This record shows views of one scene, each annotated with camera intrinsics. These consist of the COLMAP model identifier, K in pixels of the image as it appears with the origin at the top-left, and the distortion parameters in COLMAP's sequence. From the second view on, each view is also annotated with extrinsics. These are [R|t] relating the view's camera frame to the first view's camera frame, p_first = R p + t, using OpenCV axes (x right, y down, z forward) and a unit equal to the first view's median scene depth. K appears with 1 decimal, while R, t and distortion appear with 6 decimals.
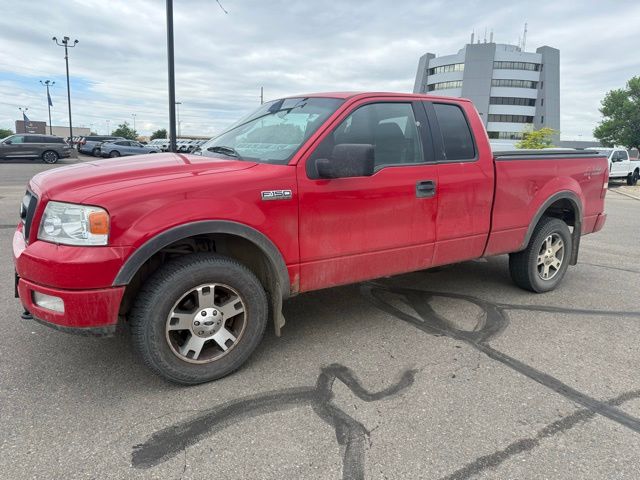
lens RADIAL K [[464.6, 0, 320.4], [0, 464.6, 235.9], [0, 0, 1]] dist [0.074949, -0.114062]
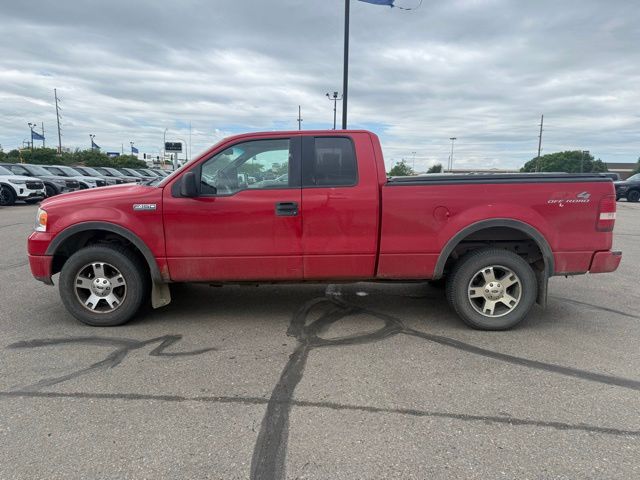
lens RADIAL K [[464.6, 0, 320.4], [0, 464.6, 235.9], [0, 0, 1]] dist [0.074949, -0.114062]
pose [[0.823519, 0.053255, -0.564784, 0.970982], [-0.093029, 0.994784, -0.041846, 0.009144], [0.559609, 0.087002, 0.824177, 0.077986]]
